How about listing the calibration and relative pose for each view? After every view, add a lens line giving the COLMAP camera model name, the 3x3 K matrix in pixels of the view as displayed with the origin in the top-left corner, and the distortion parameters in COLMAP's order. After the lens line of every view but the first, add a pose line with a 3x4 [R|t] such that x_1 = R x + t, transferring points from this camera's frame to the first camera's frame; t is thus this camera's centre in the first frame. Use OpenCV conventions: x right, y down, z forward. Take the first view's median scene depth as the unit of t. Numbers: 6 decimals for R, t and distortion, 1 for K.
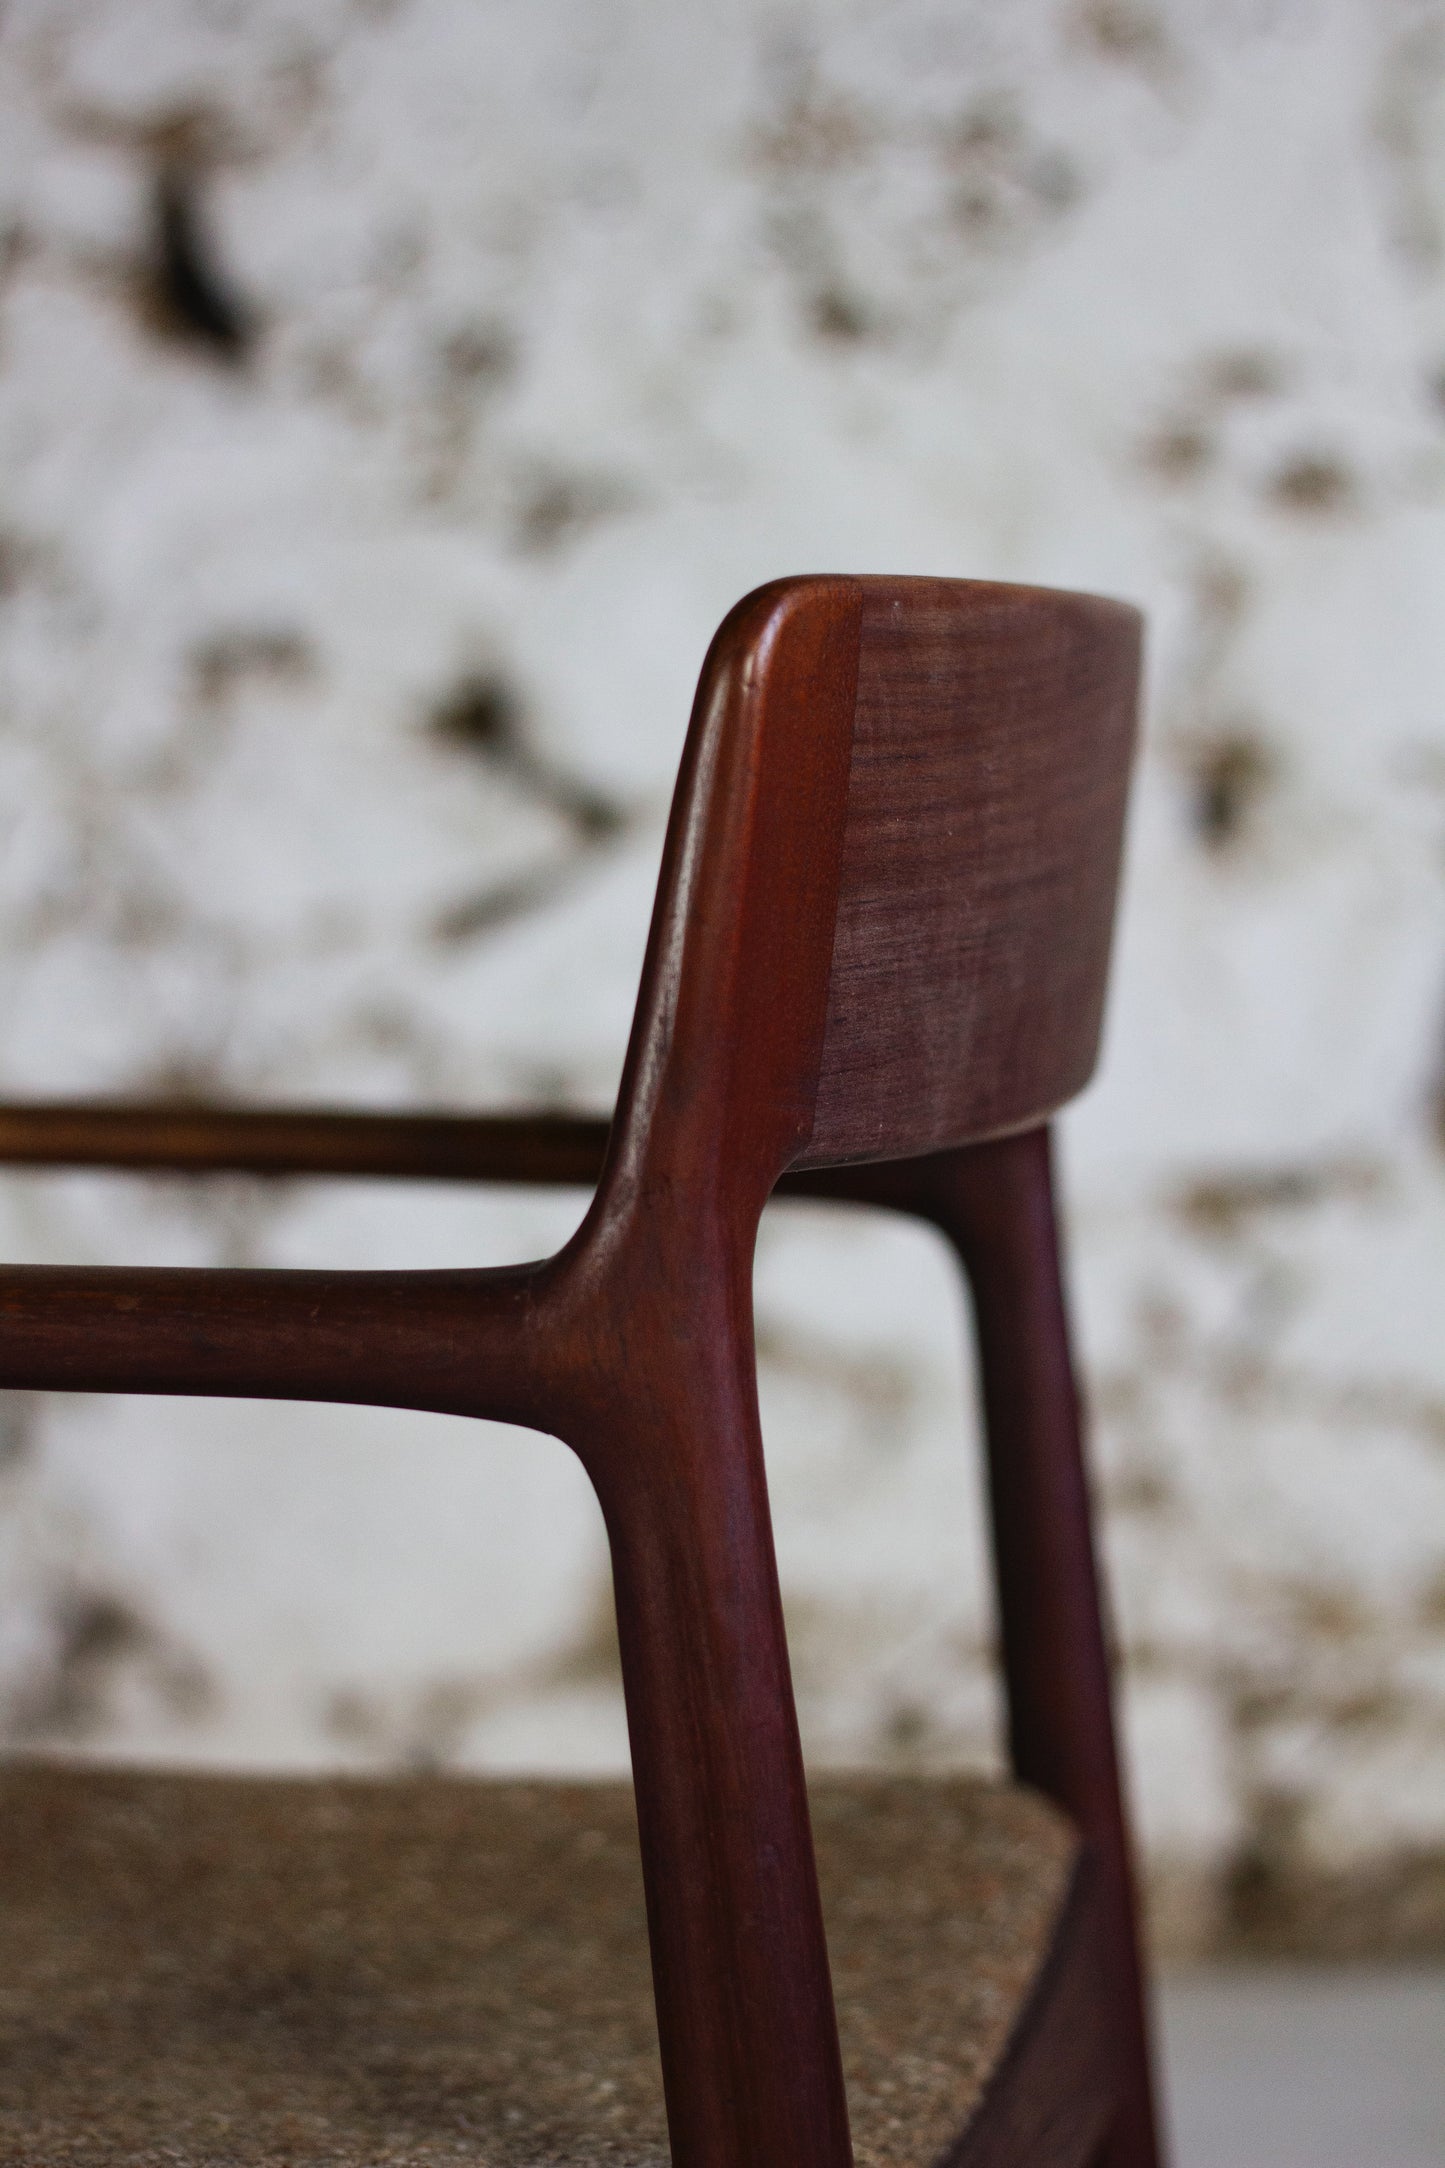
lens RADIAL K [[5223.0, 0, 722.5], [0, 5223.0, 1084.0], [0, 0, 1]] dist [-0.091063, -0.138592]
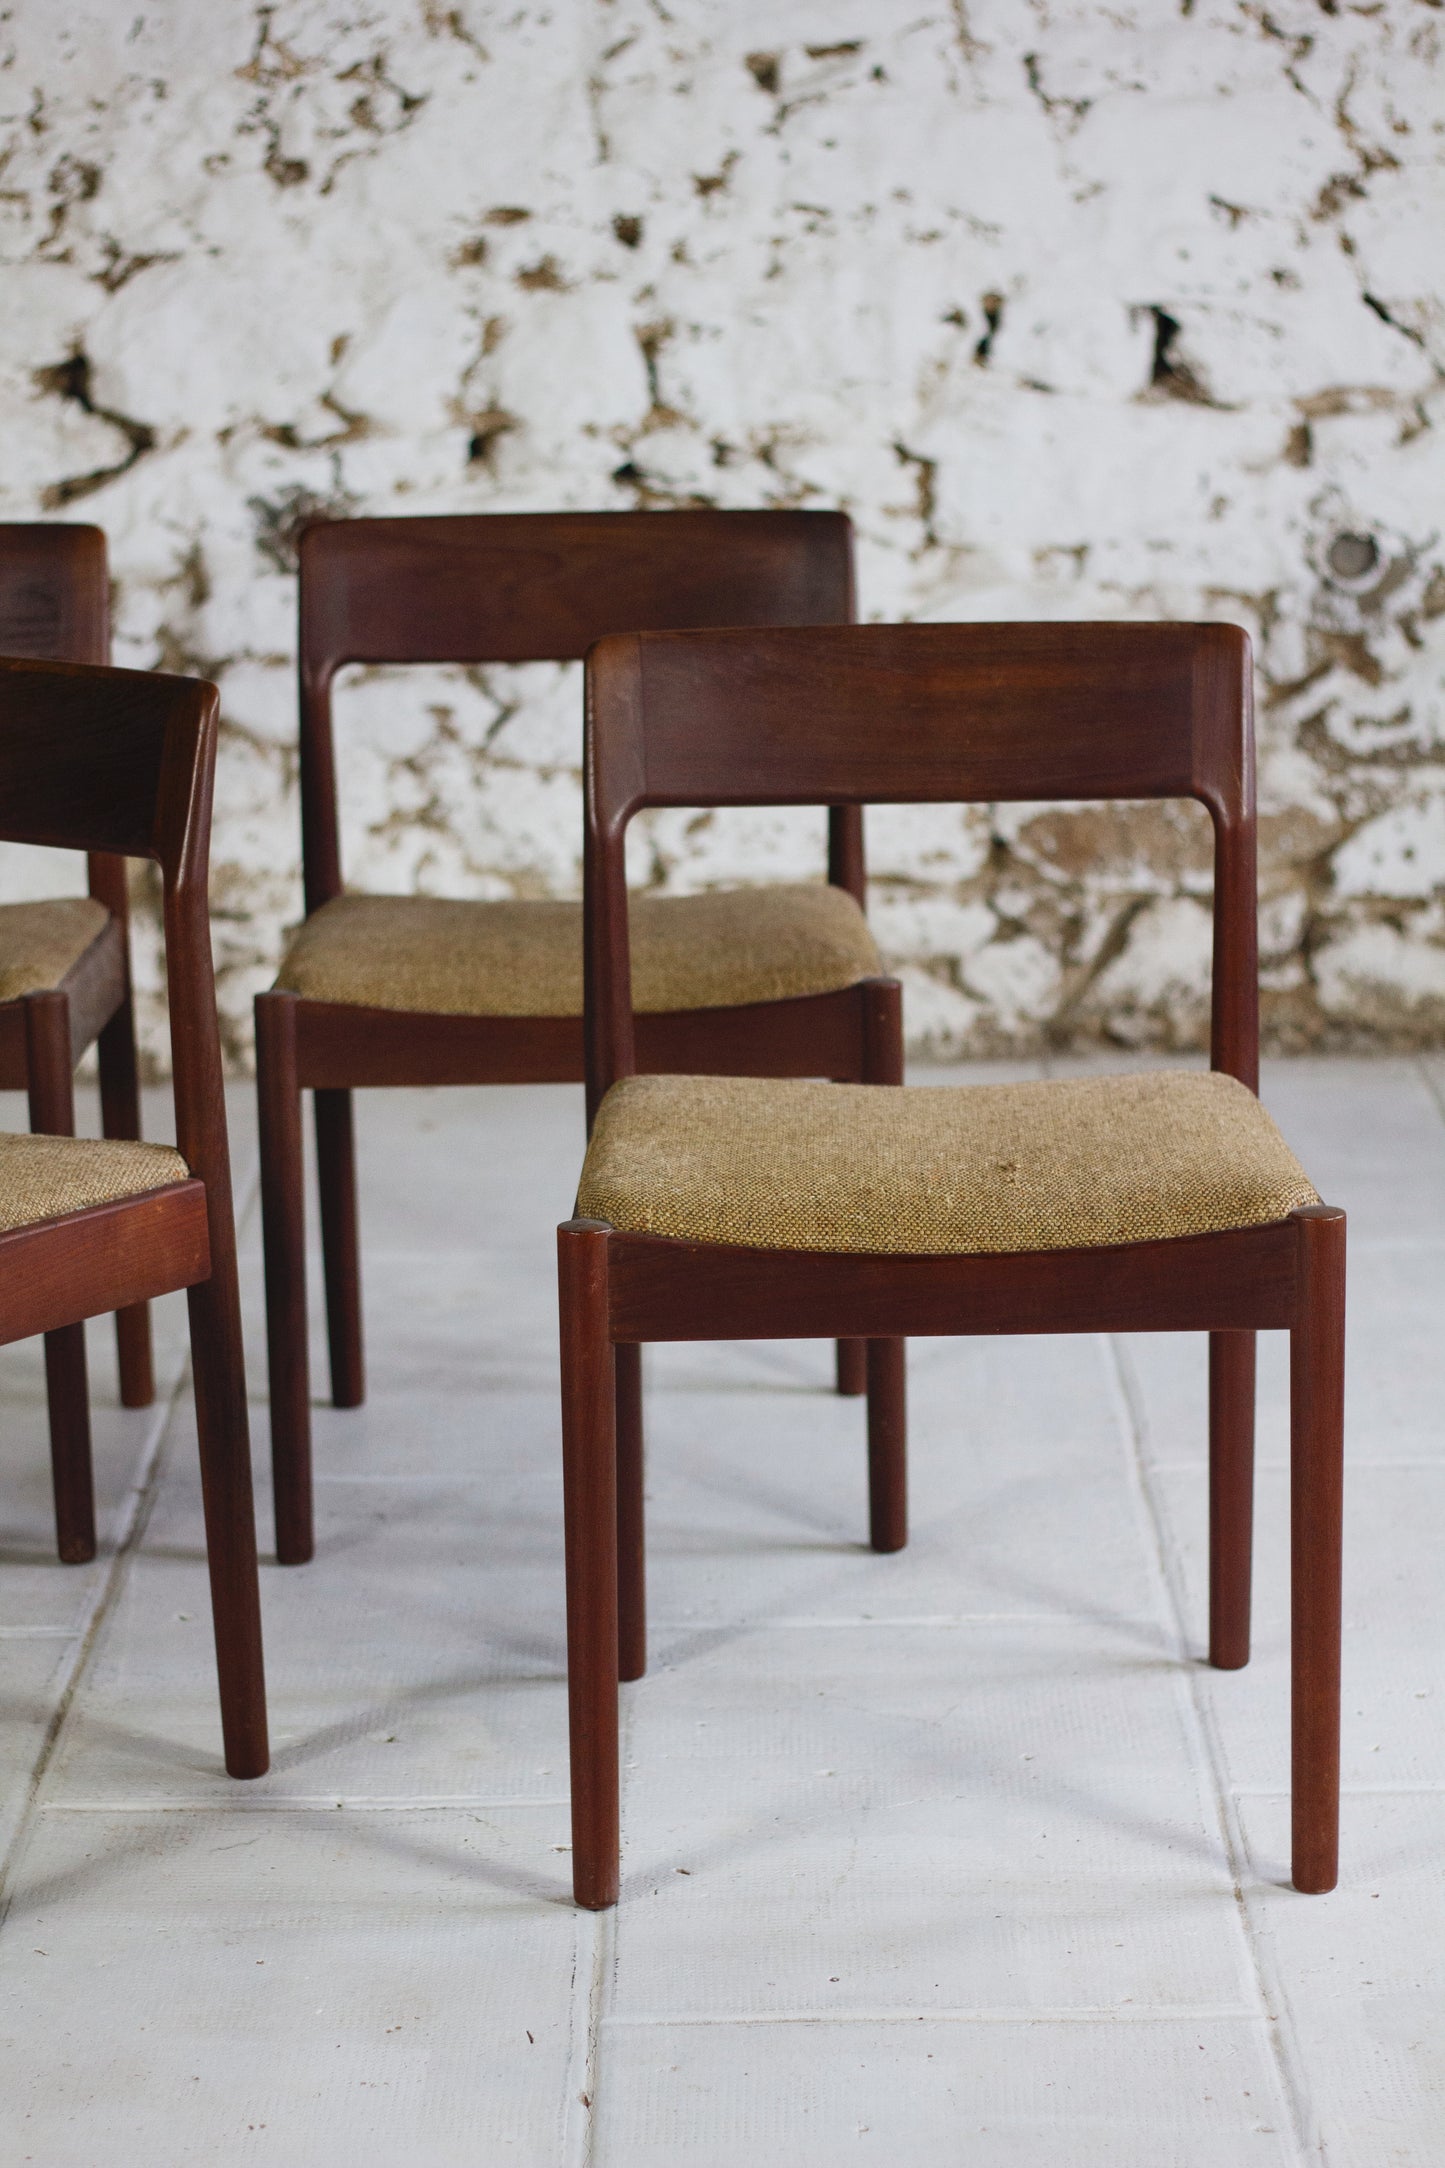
lens RADIAL K [[5060.2, 0, 722.5], [0, 5060.2, 1084.0], [0, 0, 1]] dist [-0.073291, -0.324045]
pose [[0.974158, 0.002066, 0.225857, -0.504266], [-0.038784, 0.986636, 0.158258, -0.261268], [-0.222511, -0.162928, 0.961220, -1.718228]]
